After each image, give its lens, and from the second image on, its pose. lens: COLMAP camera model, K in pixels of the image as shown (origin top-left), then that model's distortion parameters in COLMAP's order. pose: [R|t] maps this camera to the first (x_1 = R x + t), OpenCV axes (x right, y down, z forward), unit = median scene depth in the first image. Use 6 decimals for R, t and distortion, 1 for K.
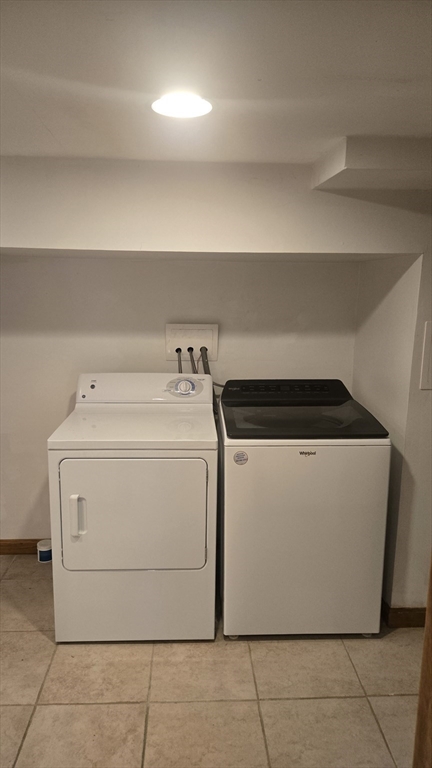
lens RADIAL K [[515.1, 0, 212.0], [0, 515.1, 383.8], [0, 0, 1]] dist [0.037504, -0.003564]
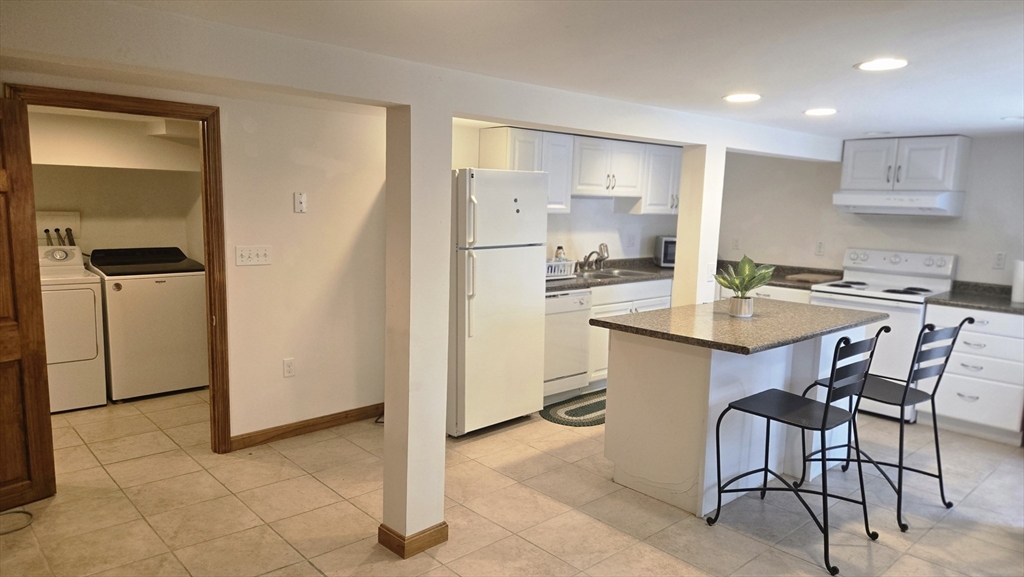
lens RADIAL K [[682.8, 0, 511.6], [0, 682.8, 291.4], [0, 0, 1]] dist [0.068235, -0.044185]
pose [[0.776418, -0.078019, 0.625370, -0.322642], [0.097088, 0.995269, 0.003629, 0.242064], [-0.622695, 0.057898, 0.780320, -1.403292]]
